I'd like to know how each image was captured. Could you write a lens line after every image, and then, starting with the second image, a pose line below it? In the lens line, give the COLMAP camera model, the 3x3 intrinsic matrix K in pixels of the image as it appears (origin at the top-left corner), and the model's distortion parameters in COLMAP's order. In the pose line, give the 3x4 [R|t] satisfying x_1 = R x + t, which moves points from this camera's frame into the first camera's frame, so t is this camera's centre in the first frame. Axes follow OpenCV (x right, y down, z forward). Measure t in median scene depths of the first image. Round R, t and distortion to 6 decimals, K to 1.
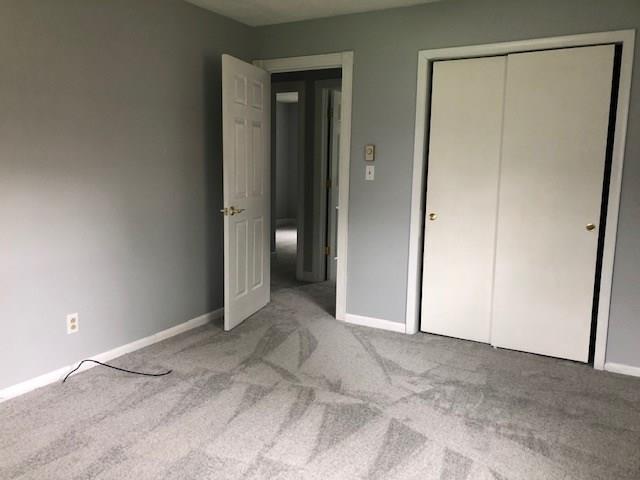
lens RADIAL K [[526.4, 0, 320.0], [0, 526.4, 241.5], [0, 0, 1]] dist [0.036384, -0.035961]
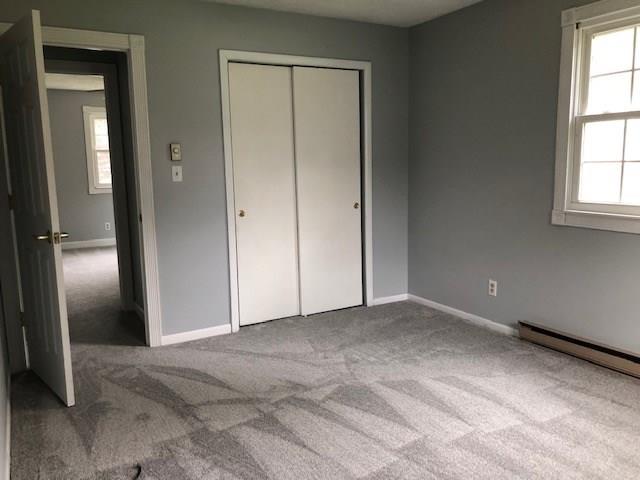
lens RADIAL K [[526.4, 0, 316.4], [0, 526.4, 237.3], [0, 0, 1]] dist [0.036384, -0.035961]
pose [[0.506189, -0.149880, 0.849299, -0.667288], [0.160453, 0.983956, 0.078012, -0.063453], [-0.847365, 0.096784, 0.522116, 0.382054]]
